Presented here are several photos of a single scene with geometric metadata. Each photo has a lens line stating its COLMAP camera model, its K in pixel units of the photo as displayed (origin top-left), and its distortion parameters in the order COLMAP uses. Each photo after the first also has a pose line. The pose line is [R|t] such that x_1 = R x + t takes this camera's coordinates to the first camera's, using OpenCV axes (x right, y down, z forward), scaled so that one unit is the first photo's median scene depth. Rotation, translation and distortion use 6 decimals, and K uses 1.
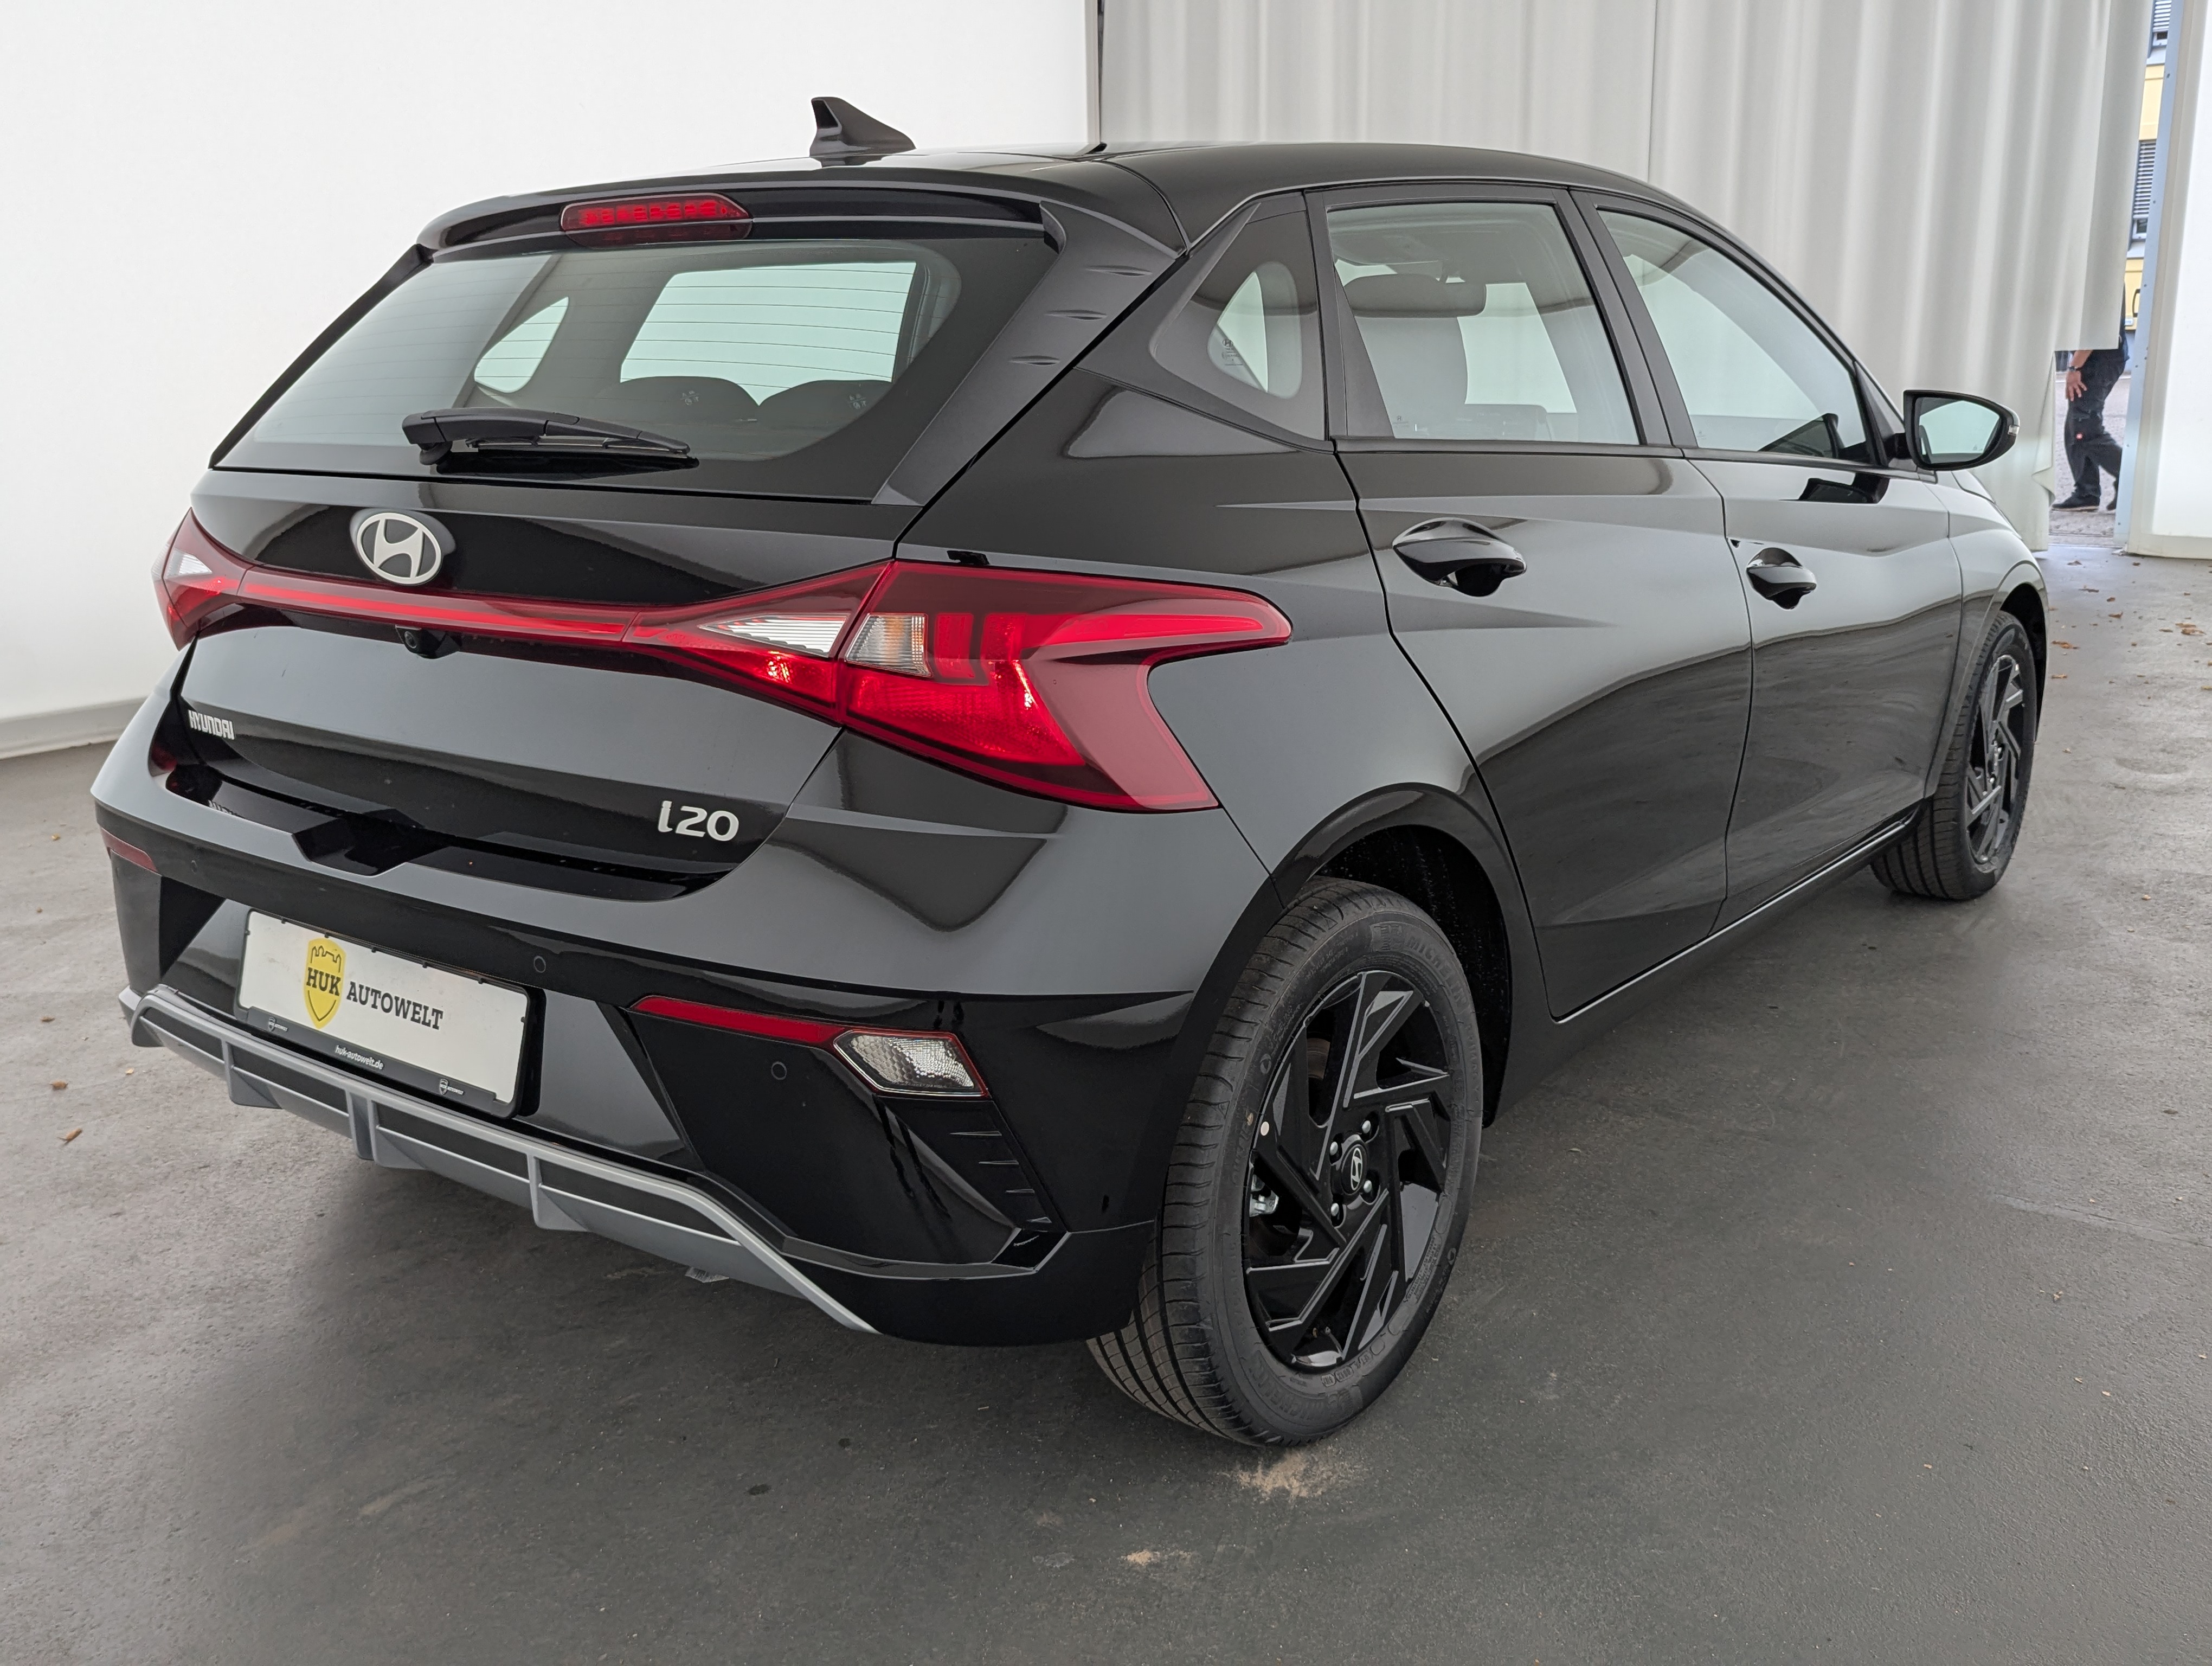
lens RADIAL K [[2025.0, 0, 1119.7], [0, 2025.0, 790.0], [0, 0, 1]] dist [0.035604, -0.018590]
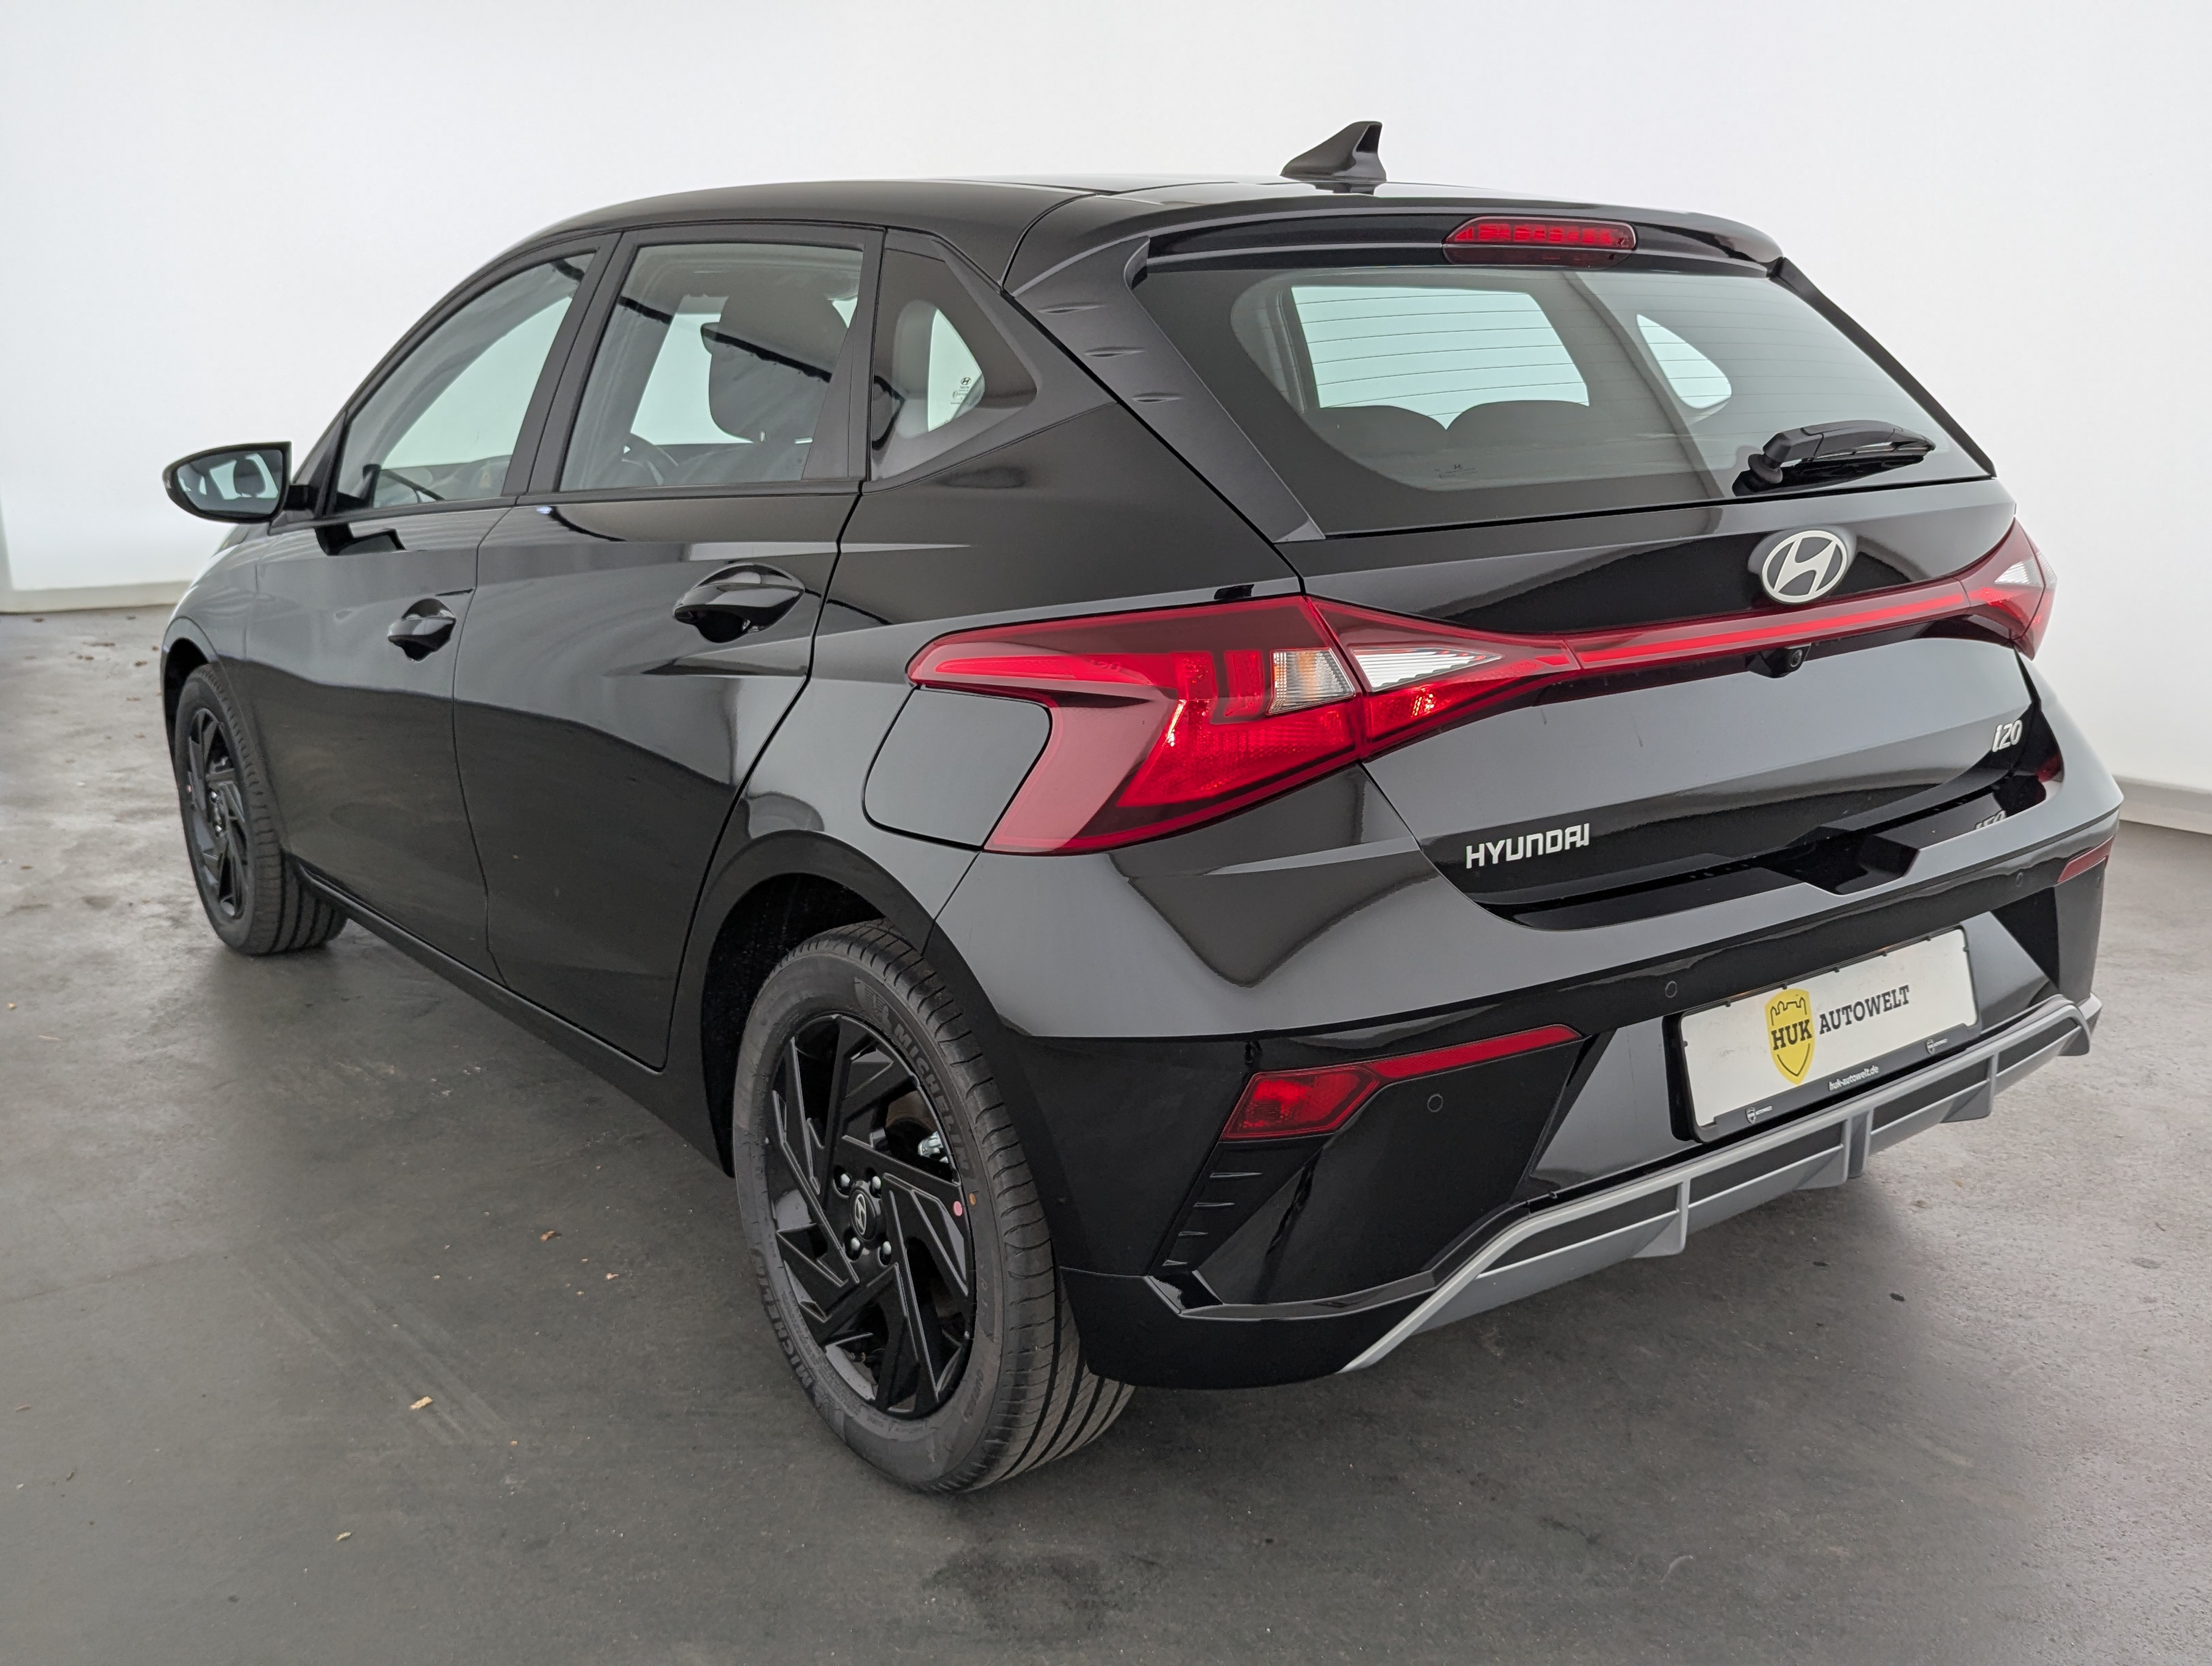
lens RADIAL K [[2025.0, 0, 1119.7], [0, 2025.0, 790.0], [0, 0, 1]] dist [0.035604, -0.018590]
pose [[0.238789, -0.193165, 0.951665, -1.409465], [0.221793, 0.964960, 0.140212, -0.228045], [-0.945403, 0.177592, 0.273265, 1.066786]]
